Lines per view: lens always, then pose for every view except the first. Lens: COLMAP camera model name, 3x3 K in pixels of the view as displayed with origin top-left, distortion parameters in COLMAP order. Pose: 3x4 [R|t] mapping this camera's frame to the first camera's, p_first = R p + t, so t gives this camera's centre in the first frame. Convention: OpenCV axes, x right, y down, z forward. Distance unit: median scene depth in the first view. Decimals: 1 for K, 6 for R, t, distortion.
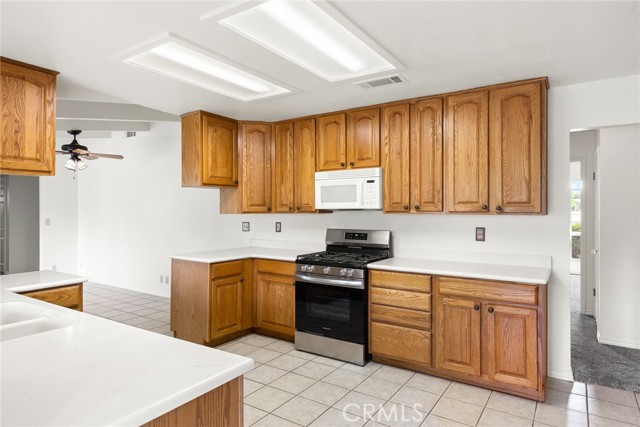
lens RADIAL K [[370.6, 0, 322.6], [0, 370.6, 208.6], [0, 0, 1]] dist [0.001607, 0.001173]
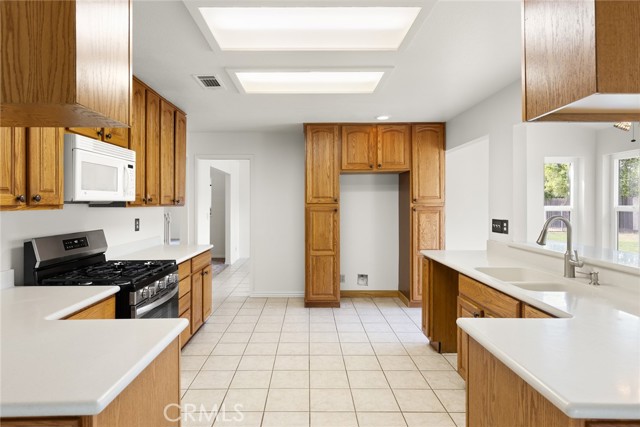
lens RADIAL K [[363.0, 0, 305.8], [0, 363.0, 204.2], [0, 0, 1]] dist [0.002832, 0.000219]
pose [[-0.541659, -0.000734, 0.840598, -0.665655], [-0.001210, 0.999999, 0.000094, 0.006321], [-0.840598, -0.000966, -0.541659, 1.020948]]
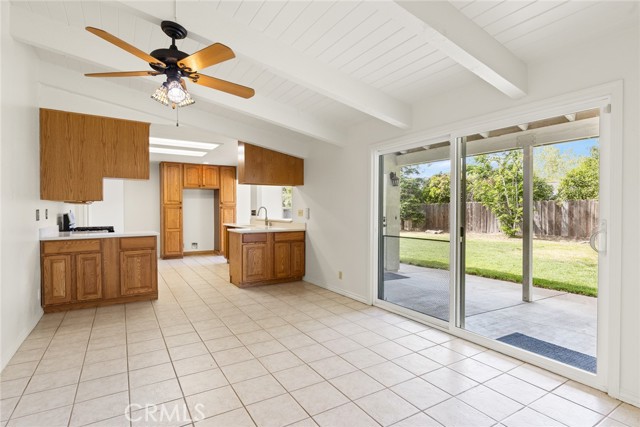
lens RADIAL K [[330.4, 0, 318.5], [0, 330.4, 217.4], [0, 0, 1]] dist [0.000905, 0.000219]
pose [[-0.900884, -0.007429, 0.433997, -1.420467], [-0.000469, 0.999870, 0.016142, 0.053919], [-0.434060, 0.014339, -0.900770, 1.808468]]
